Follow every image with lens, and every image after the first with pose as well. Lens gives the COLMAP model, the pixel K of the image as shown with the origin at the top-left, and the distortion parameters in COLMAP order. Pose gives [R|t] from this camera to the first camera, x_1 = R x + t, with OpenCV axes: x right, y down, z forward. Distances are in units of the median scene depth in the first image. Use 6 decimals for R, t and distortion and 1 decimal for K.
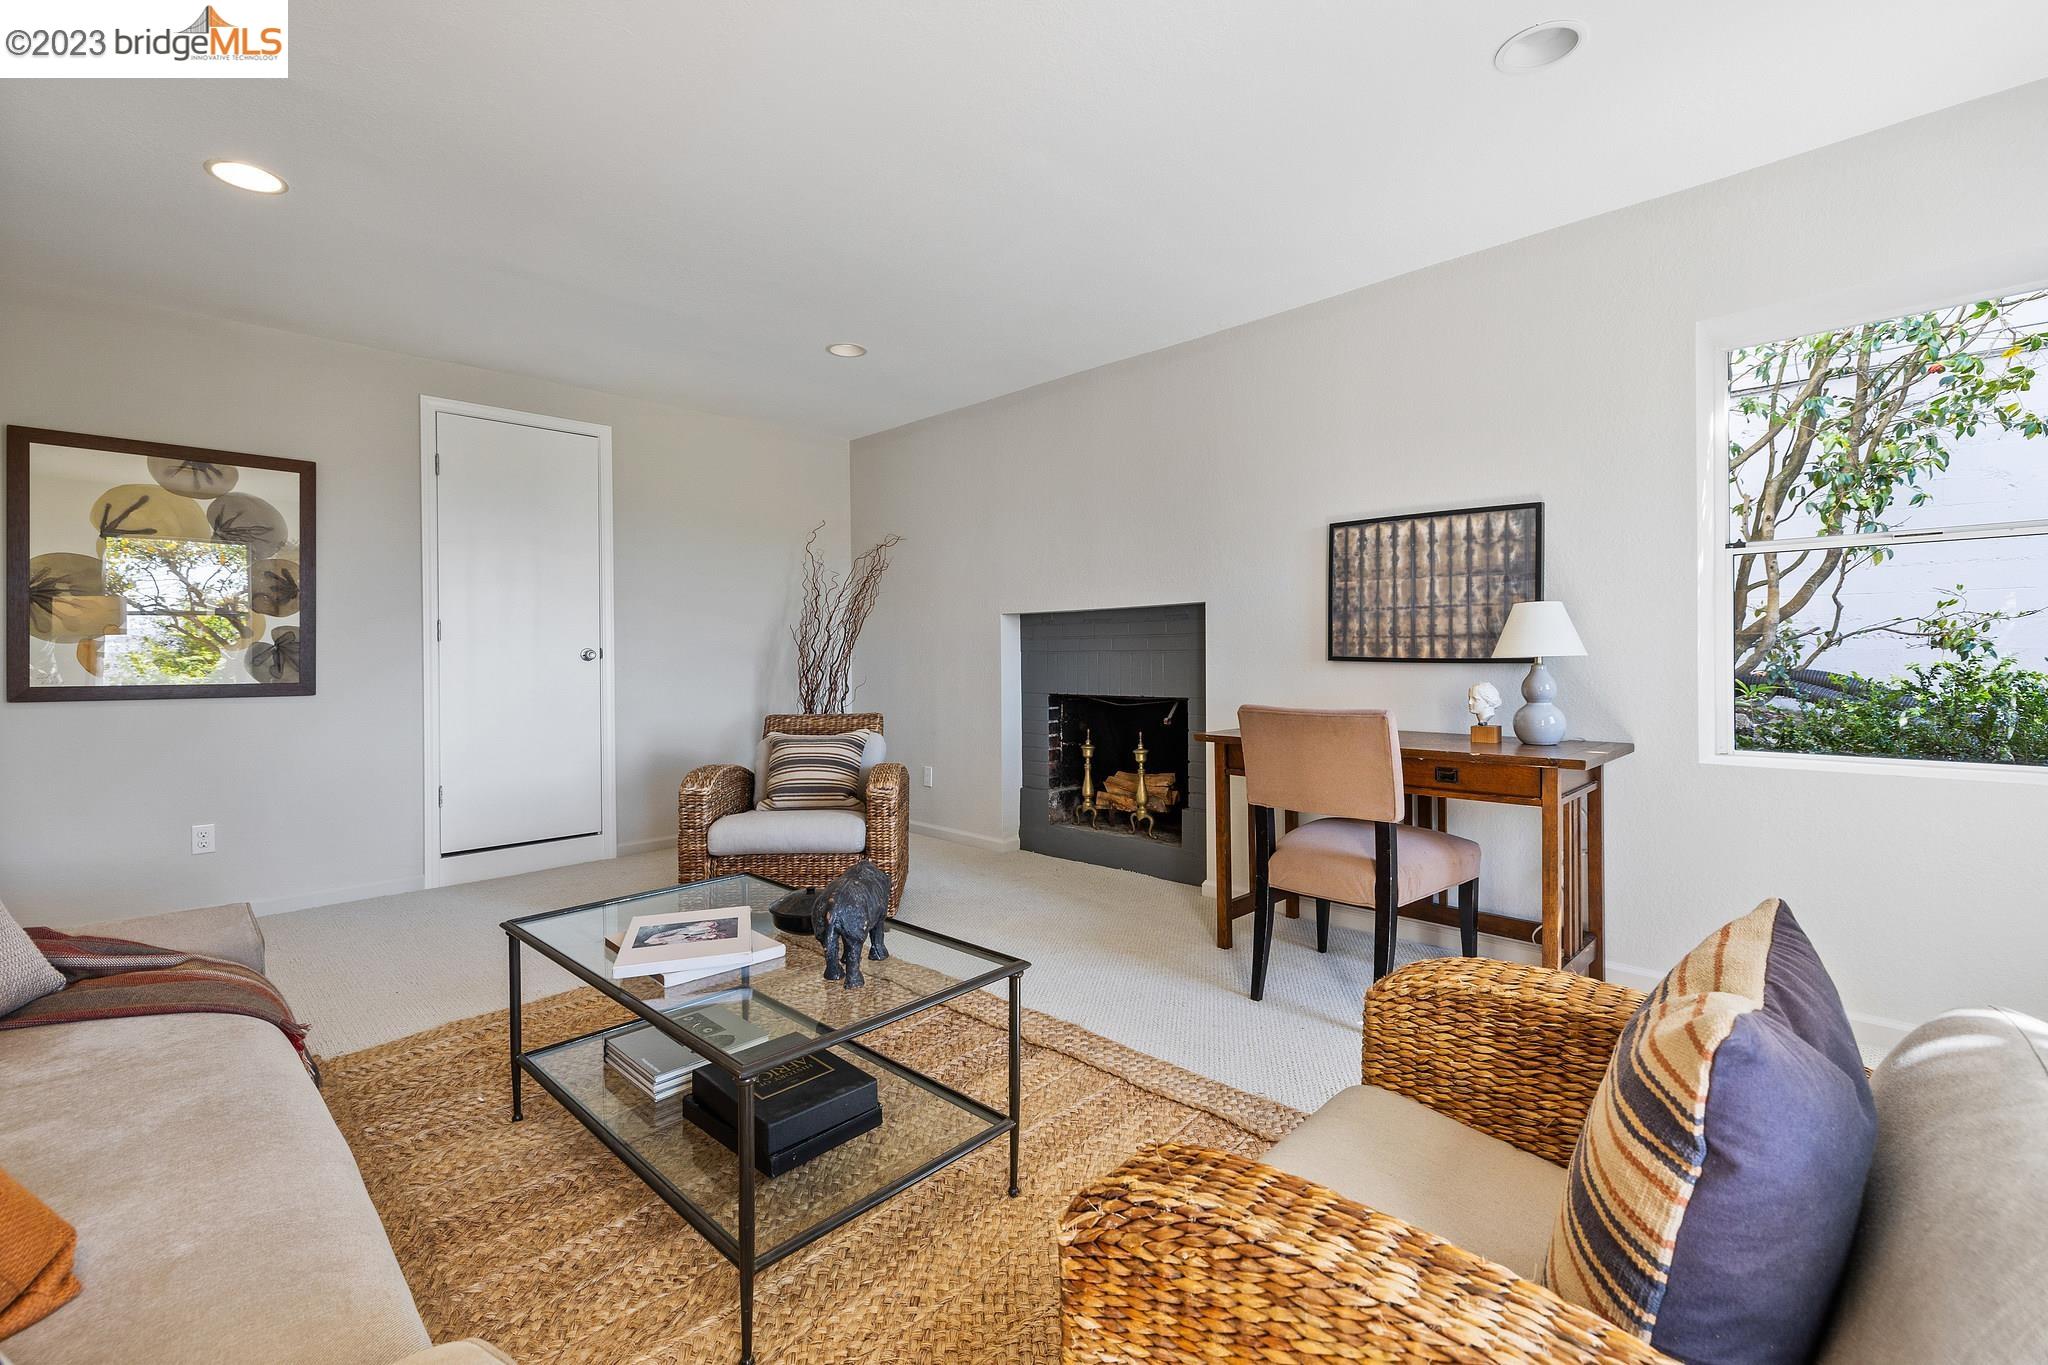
lens RADIAL K [[893.4, 0, 1018.5], [0, 893.4, 669.5], [0, 0, 1]] dist [-0.003391, -0.000300]
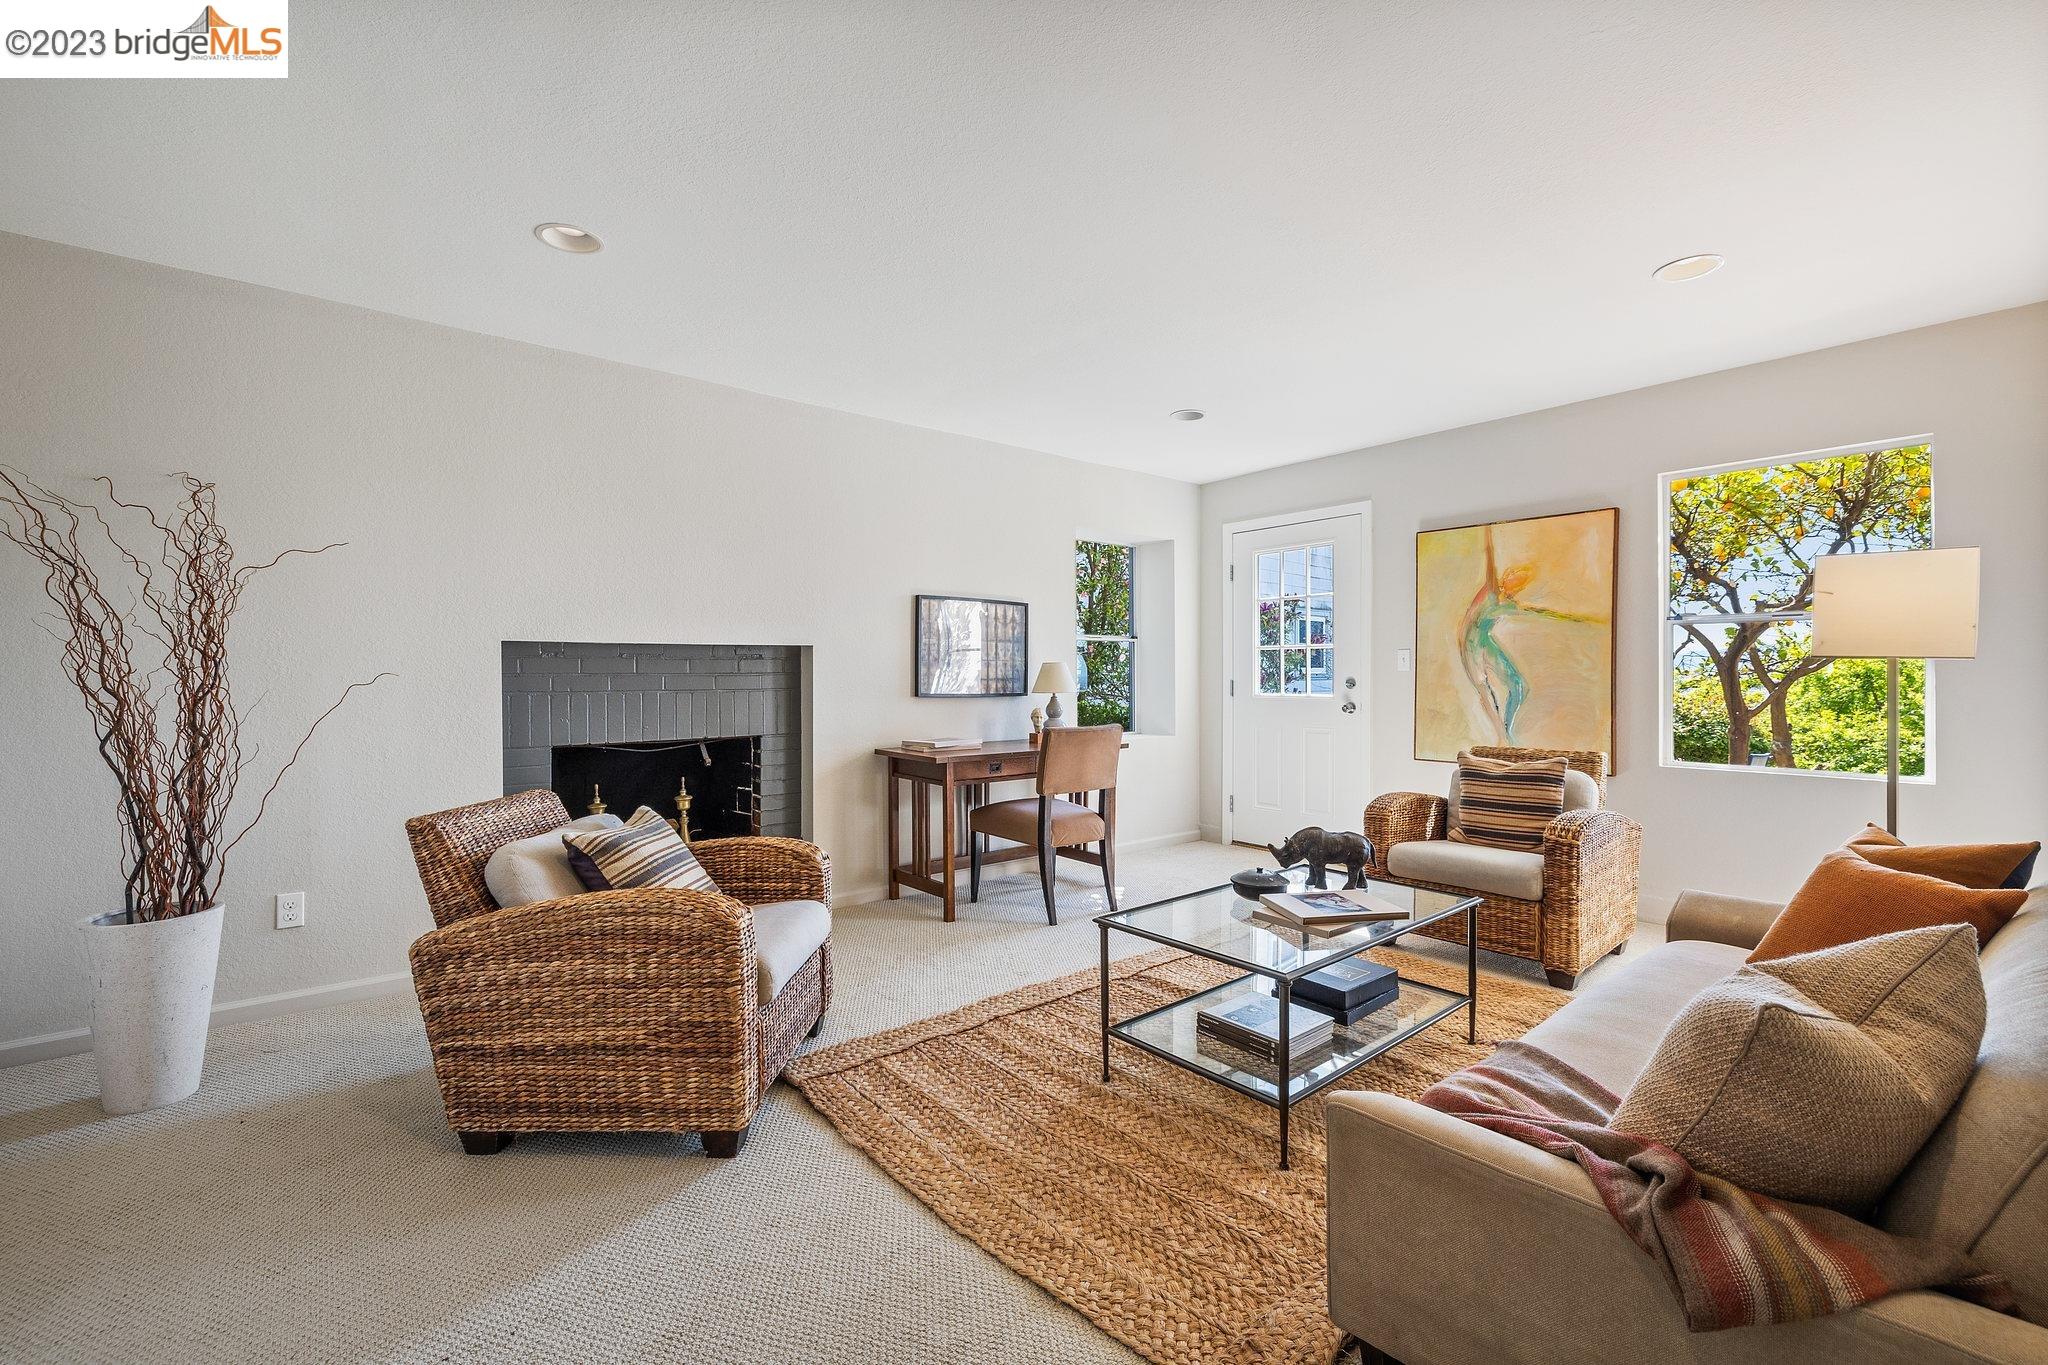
lens RADIAL K [[893.4, 0, 1018.4], [0, 893.4, 677.7], [0, 0, 1]] dist [-0.003391, -0.000300]
pose [[0.103789, -0.002828, 0.994595, -1.077330], [0.015980, 0.999872, 0.001176, -0.042022], [-0.994471, 0.015771, 0.103821, 0.790021]]
